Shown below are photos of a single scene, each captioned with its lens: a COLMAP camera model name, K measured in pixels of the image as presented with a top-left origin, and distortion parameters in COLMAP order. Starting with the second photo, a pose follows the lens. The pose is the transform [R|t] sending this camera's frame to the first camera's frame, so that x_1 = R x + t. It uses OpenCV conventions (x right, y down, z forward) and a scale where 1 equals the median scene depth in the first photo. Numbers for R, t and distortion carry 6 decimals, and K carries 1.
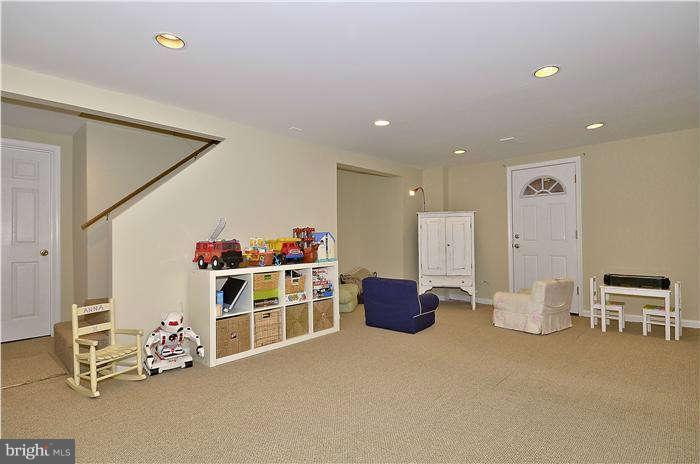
lens RADIAL K [[362.8, 0, 354.9], [0, 362.8, 234.5], [0, 0, 1]] dist [0.030289, -0.002011]
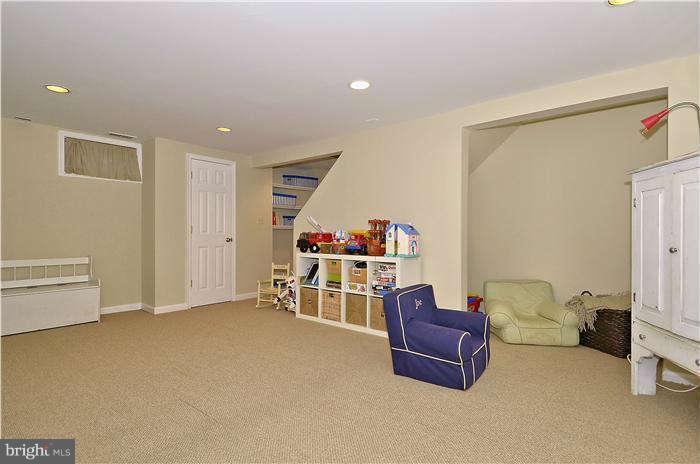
lens RADIAL K [[362.8, 0, 355.6], [0, 362.8, 232.1], [0, 0, 1]] dist [0.030289, -0.002011]
pose [[0.033805, 0.008443, -0.999393, 0.895898], [0.012273, 0.999885, 0.008863, 0.005662], [0.999353, -0.012565, 0.033697, 0.986832]]
